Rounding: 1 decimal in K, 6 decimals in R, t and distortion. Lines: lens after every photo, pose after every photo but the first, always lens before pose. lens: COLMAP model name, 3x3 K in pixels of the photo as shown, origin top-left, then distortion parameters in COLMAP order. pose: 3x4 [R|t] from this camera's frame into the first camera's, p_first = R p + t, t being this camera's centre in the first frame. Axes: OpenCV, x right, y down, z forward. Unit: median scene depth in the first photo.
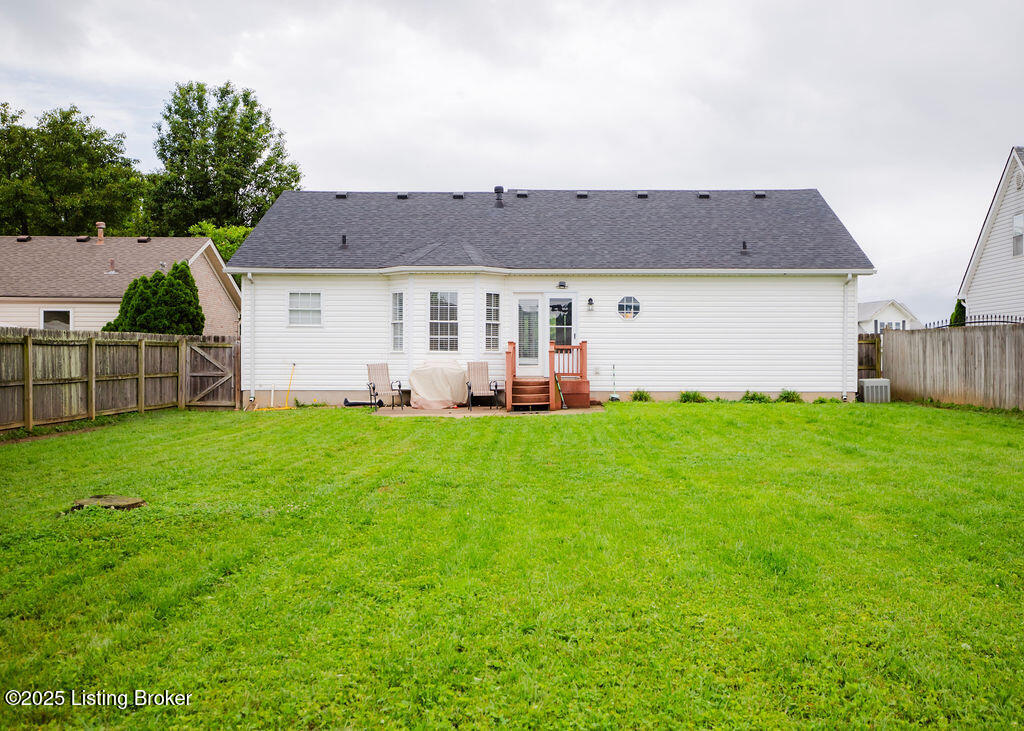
lens RADIAL K [[1125.7, 0, 493.9], [0, 1125.7, 366.9], [0, 0, 1]] dist [0.083519, 0.005602]
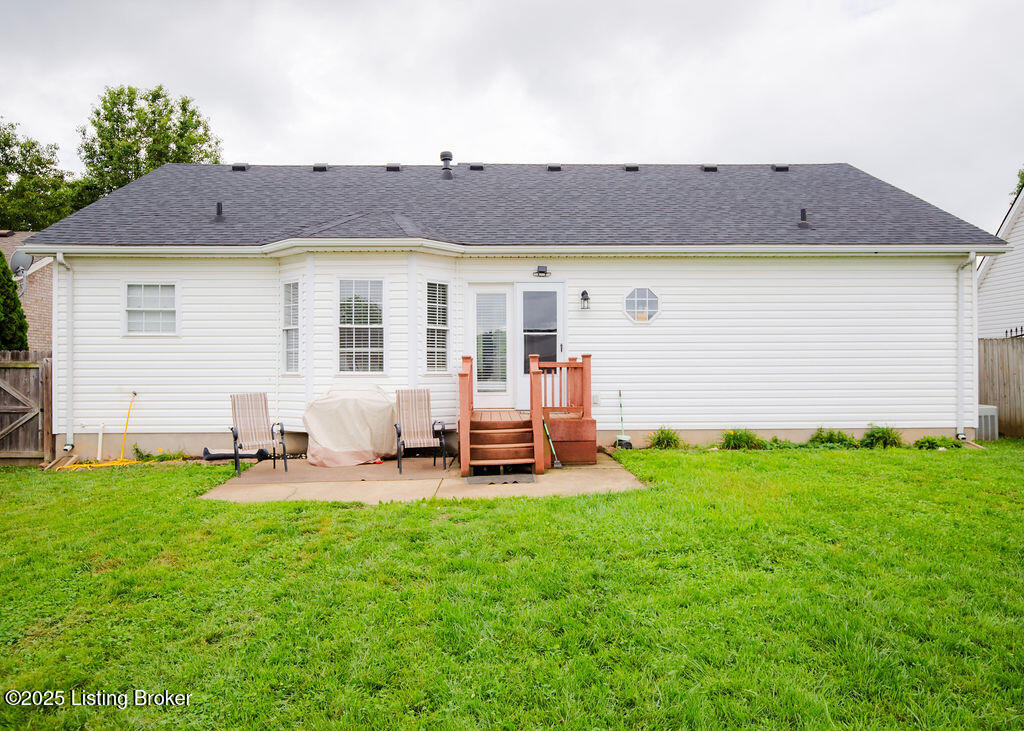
lens RADIAL K [[742.7, 0, 512.0], [0, 742.7, 365.5], [0, 0, 1]] dist [-0.002187, -0.001090]
pose [[0.996113, -0.007342, 0.087781, 0.003976], [0.008369, 0.999901, -0.011337, -0.012070], [-0.087689, 0.012027, 0.996075, 0.563460]]
